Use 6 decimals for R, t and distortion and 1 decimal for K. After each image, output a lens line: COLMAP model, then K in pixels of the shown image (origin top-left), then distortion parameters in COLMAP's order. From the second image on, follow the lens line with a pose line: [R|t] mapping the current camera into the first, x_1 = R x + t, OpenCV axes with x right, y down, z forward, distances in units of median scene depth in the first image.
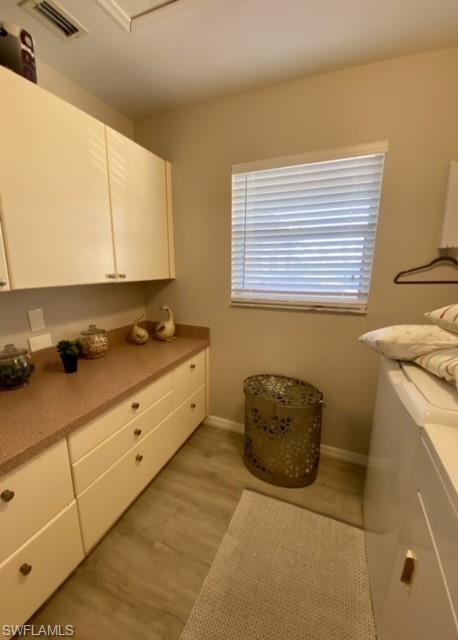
lens RADIAL K [[251.8, 0, 225.8], [0, 251.8, 317.3], [0, 0, 1]] dist [0.001412, -0.000144]
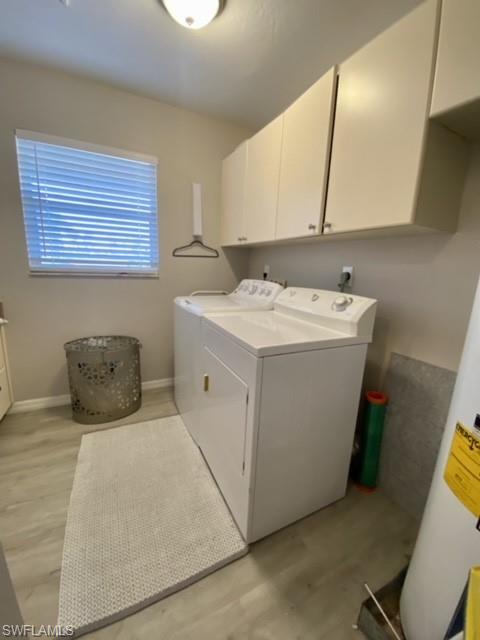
lens RADIAL K [[259.6, 0, 245.0], [0, 259.6, 316.7], [0, 0, 1]] dist [0.016940, -0.018731]
pose [[0.637316, -0.134252, 0.758818, -0.270821], [0.108719, 0.990523, 0.083935, 0.132972], [-0.762895, 0.029005, 0.645872, -0.306008]]
